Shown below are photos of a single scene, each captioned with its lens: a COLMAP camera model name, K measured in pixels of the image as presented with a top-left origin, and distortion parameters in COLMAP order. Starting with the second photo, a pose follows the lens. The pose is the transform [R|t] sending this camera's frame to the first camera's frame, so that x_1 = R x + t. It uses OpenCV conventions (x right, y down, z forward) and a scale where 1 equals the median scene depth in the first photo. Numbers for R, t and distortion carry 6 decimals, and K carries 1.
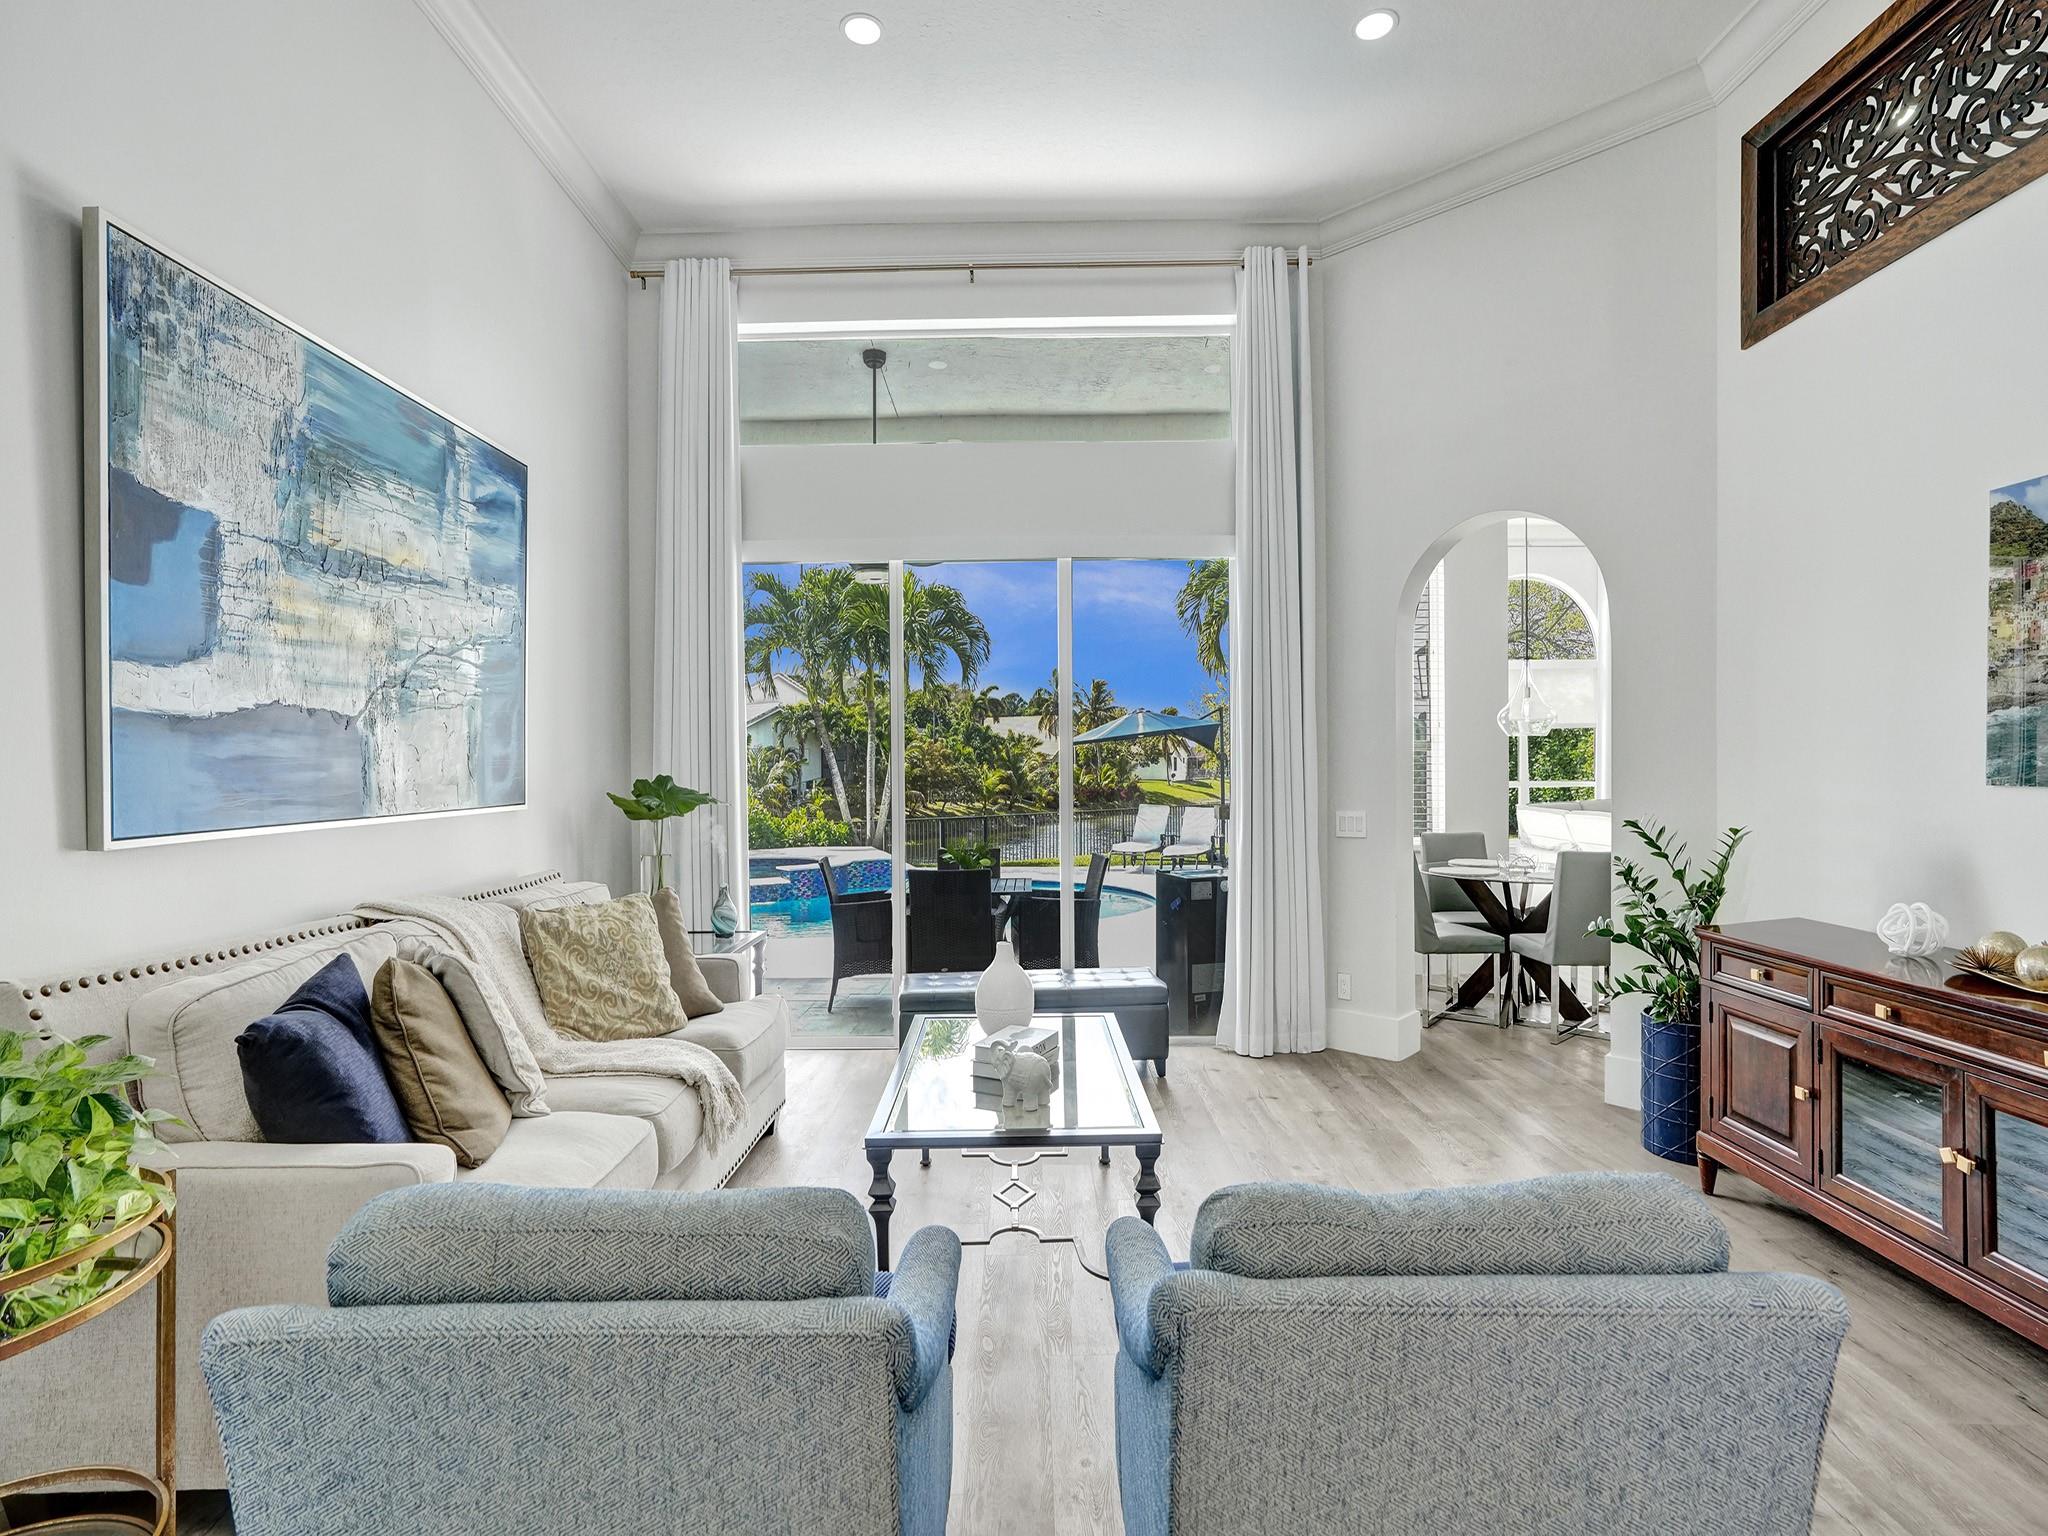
lens RADIAL K [[997.0, 0, 1048.3], [0, 997.0, 778.9], [0, 0, 1]] dist [-0.016788, 0.005526]
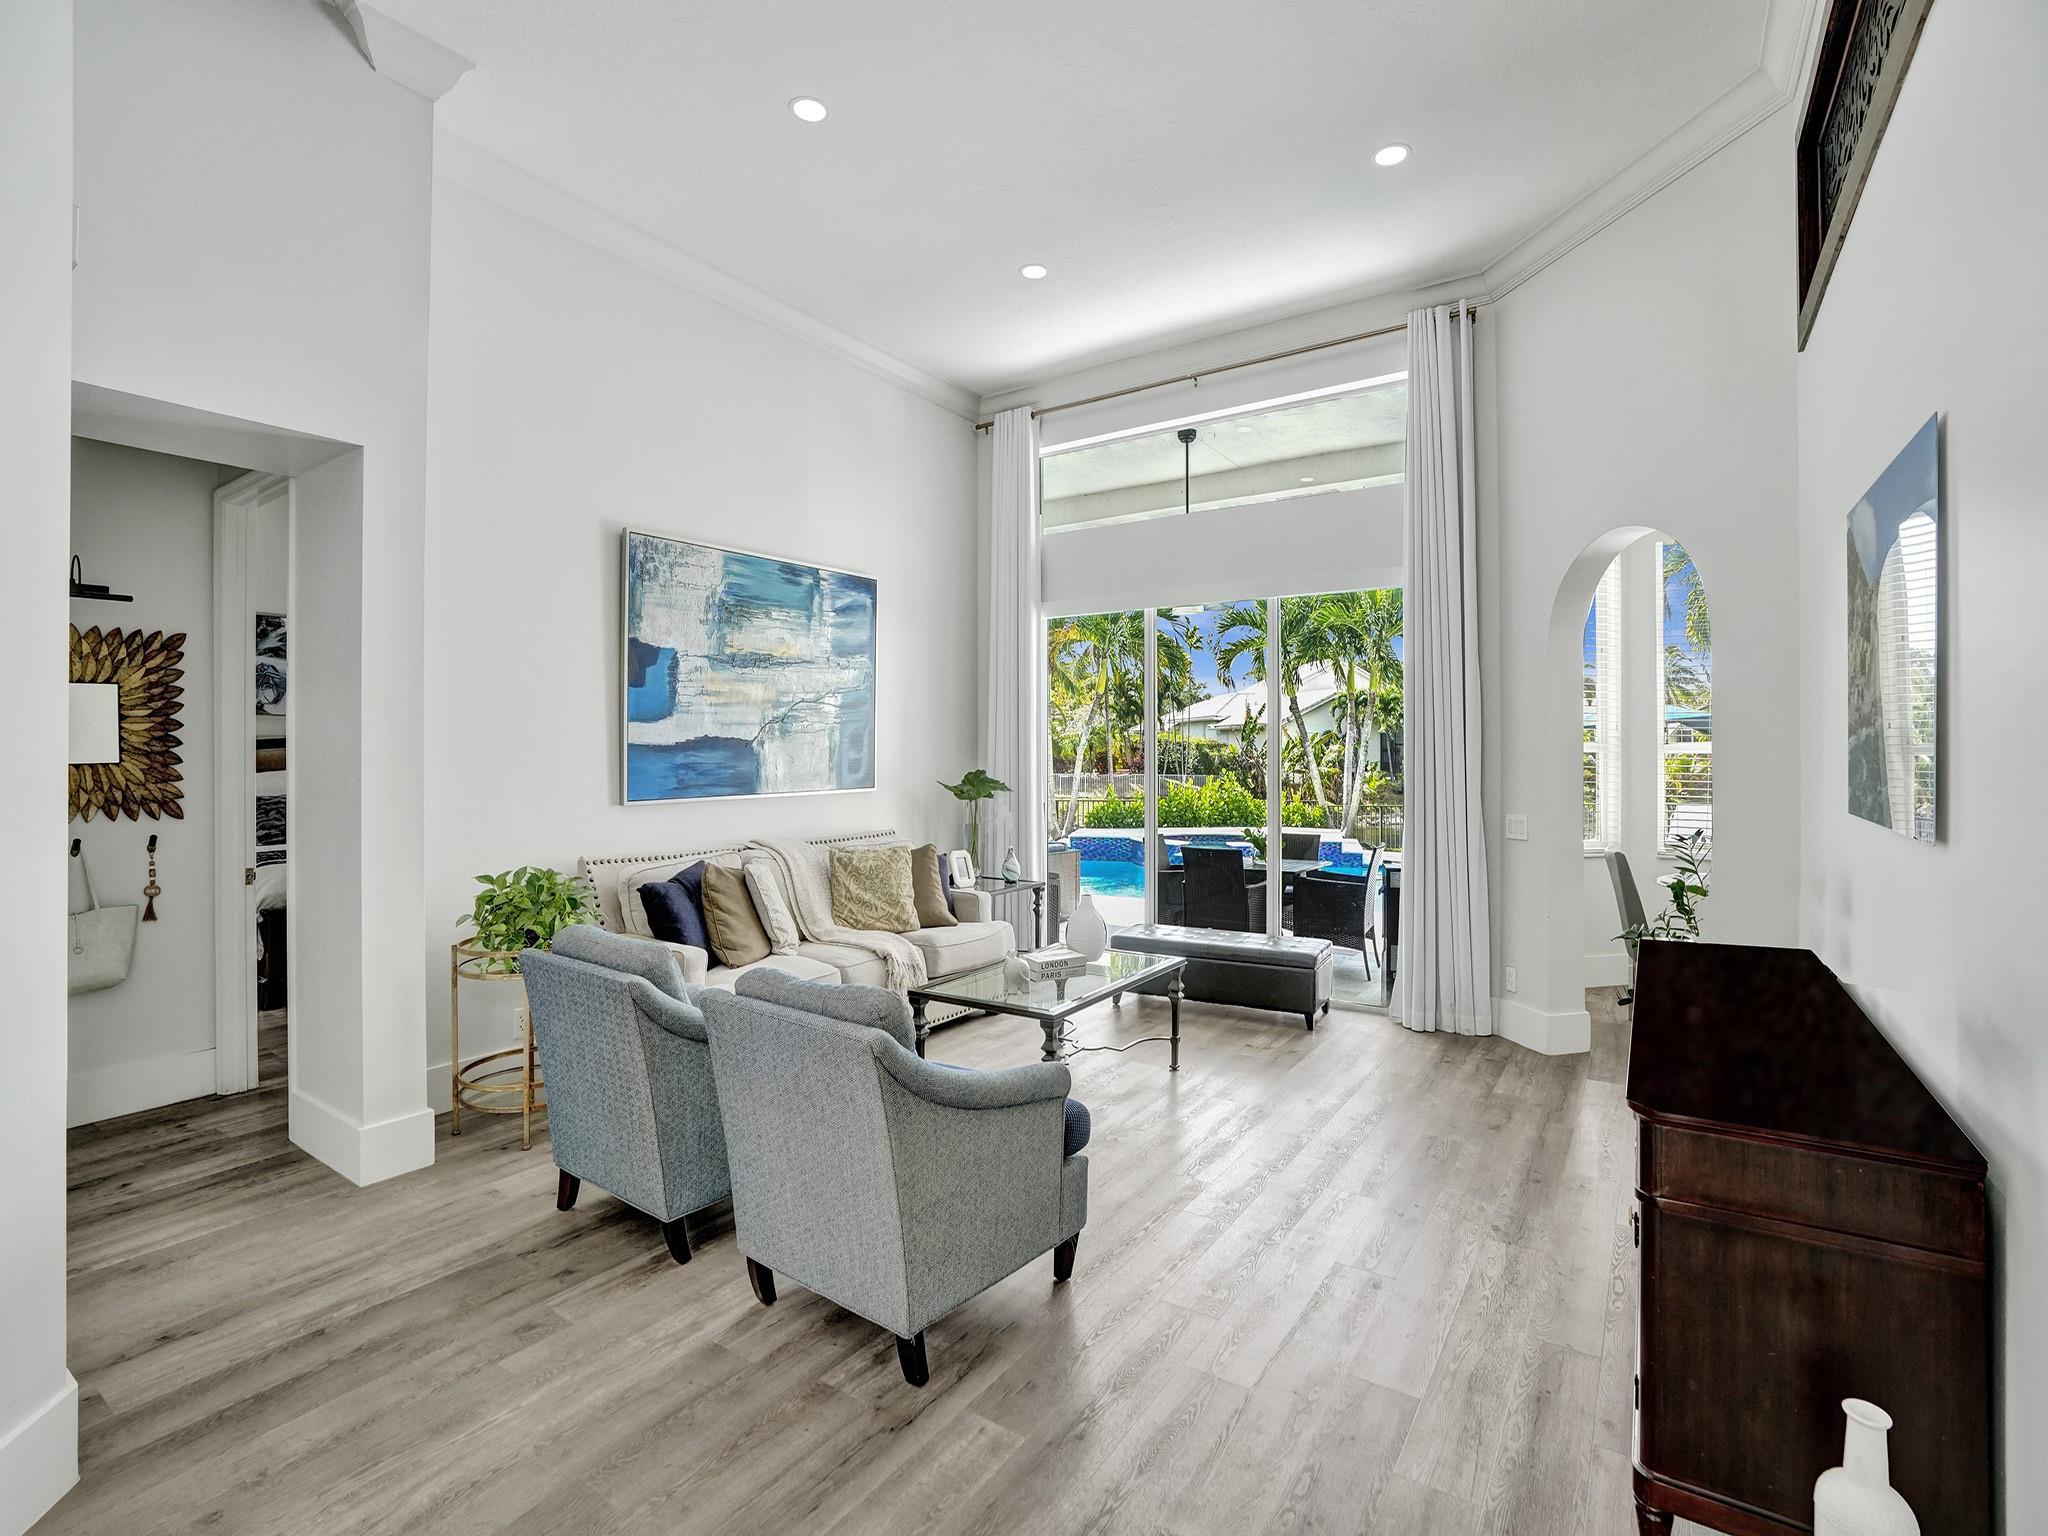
lens RADIAL K [[959.8, 0, 1032.7], [0, 959.8, 750.3], [0, 0, 1]] dist [-0.045276, 0.015232]
pose [[0.833528, 0.007055, -0.552432, 0.650940], [-0.012953, 0.999893, -0.006774, -0.033224], [0.552325, 0.012802, 0.833531, -0.192946]]
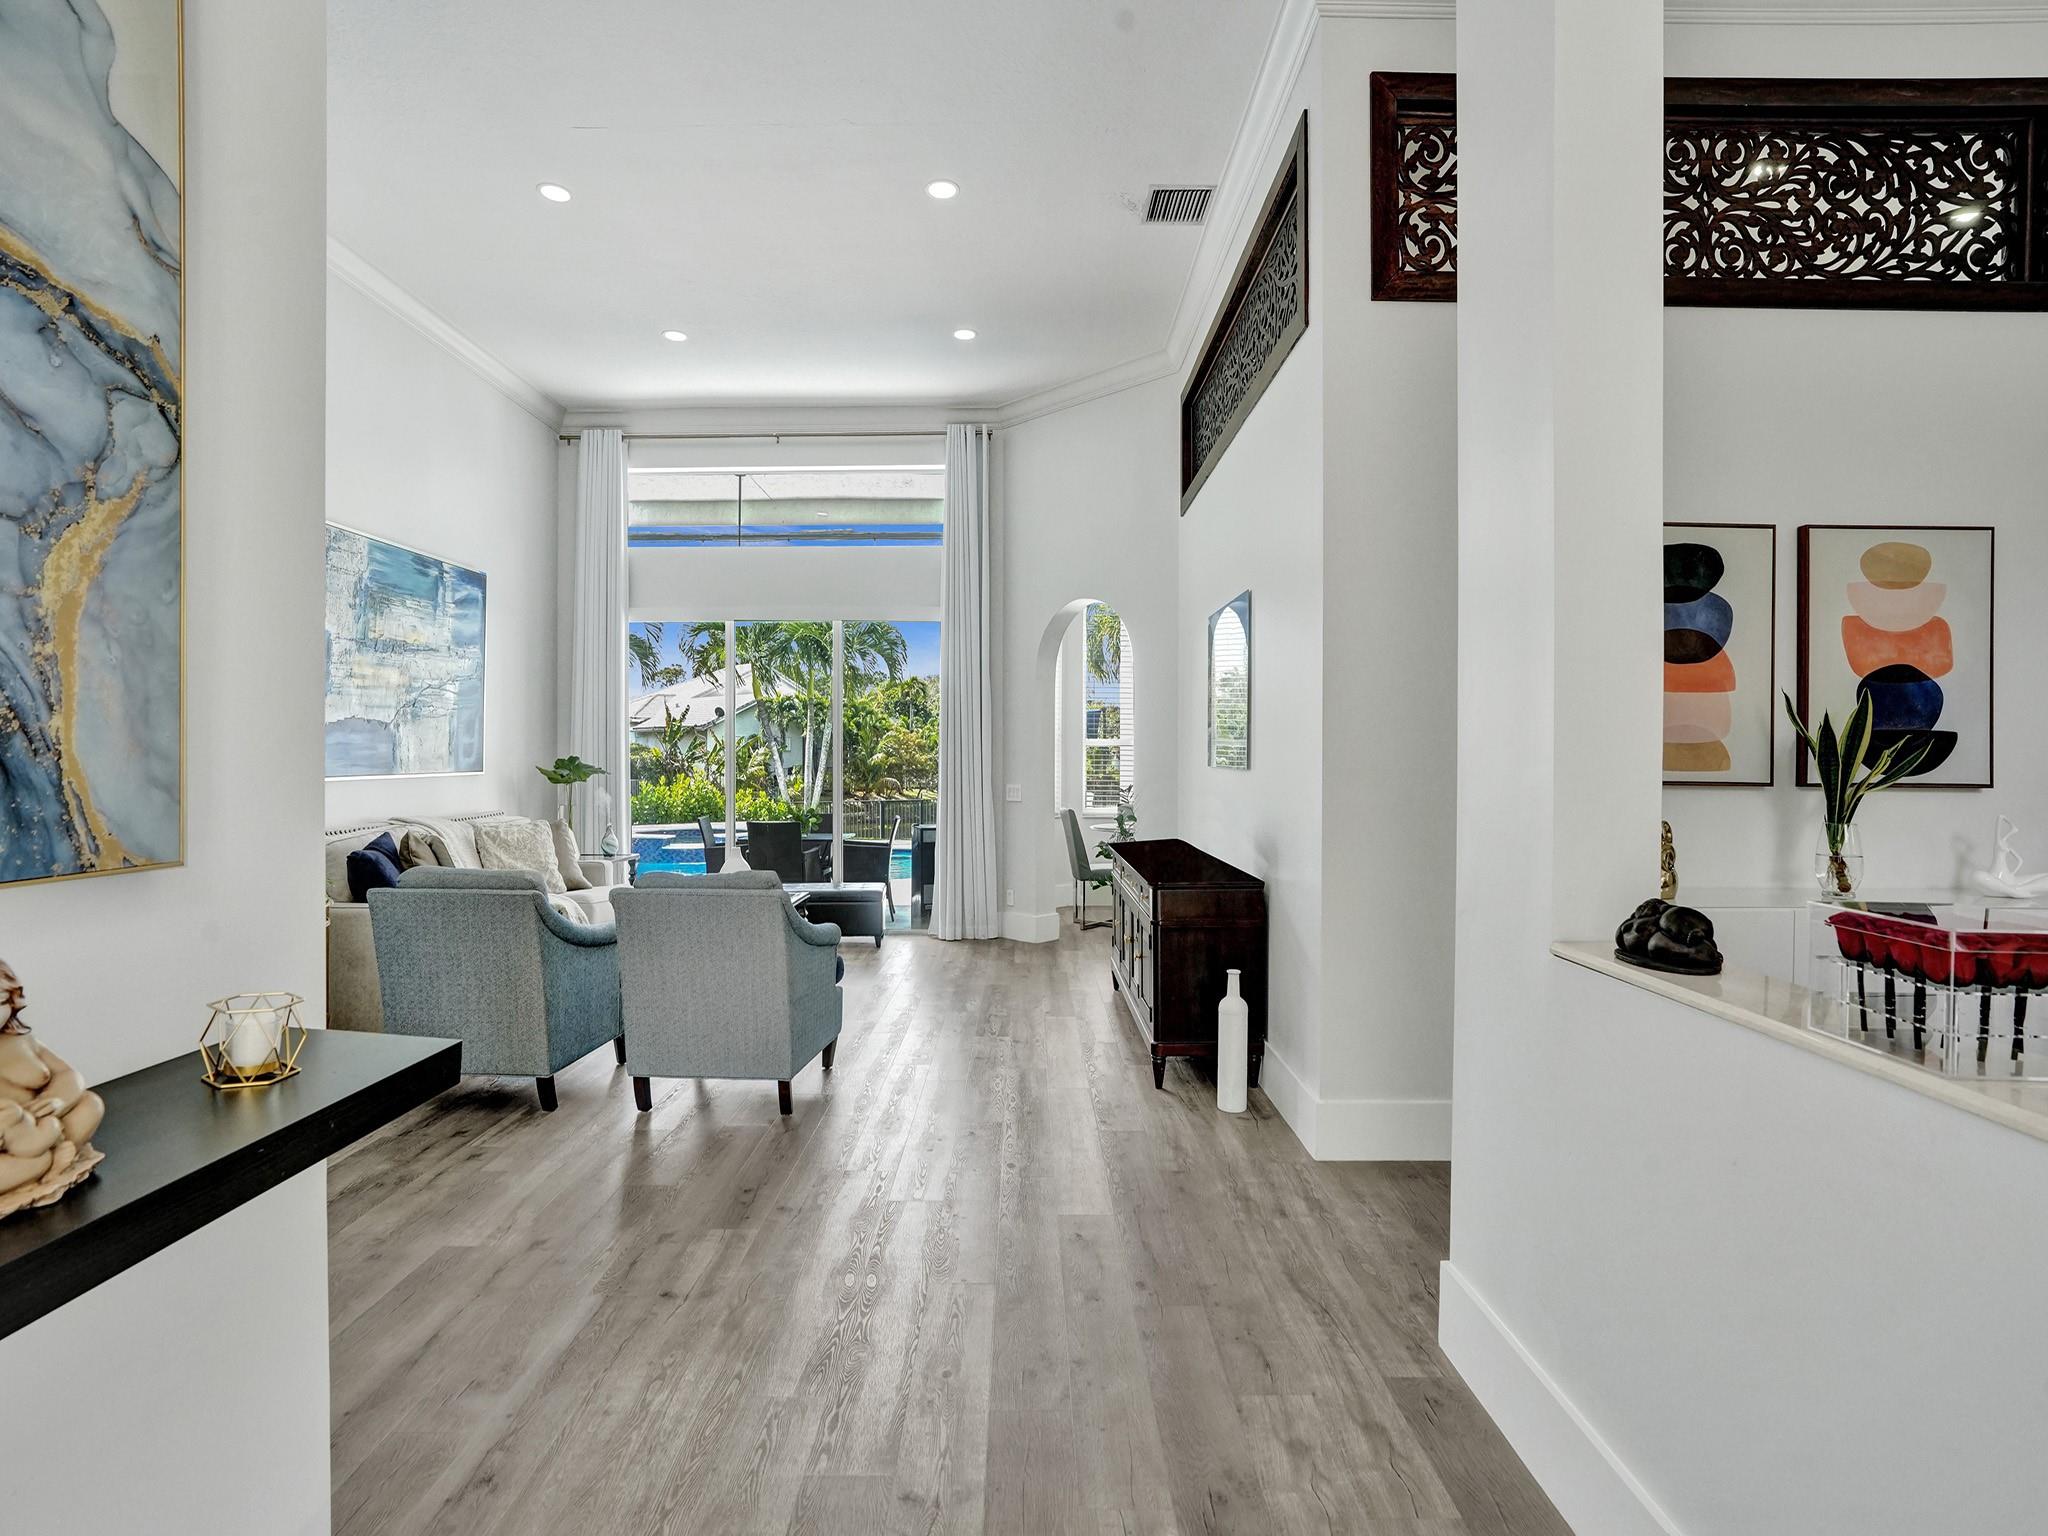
lens RADIAL K [[959.8, 0, 1039.5], [0, 959.8, 772.5], [0, 0, 1]] dist [-0.045276, 0.015232]
pose [[0.999862, 0.011540, 0.011918, 0.489258], [-0.011588, 0.999925, 0.003929, 0.011357], [-0.011872, -0.004066, 0.999921, -0.762898]]
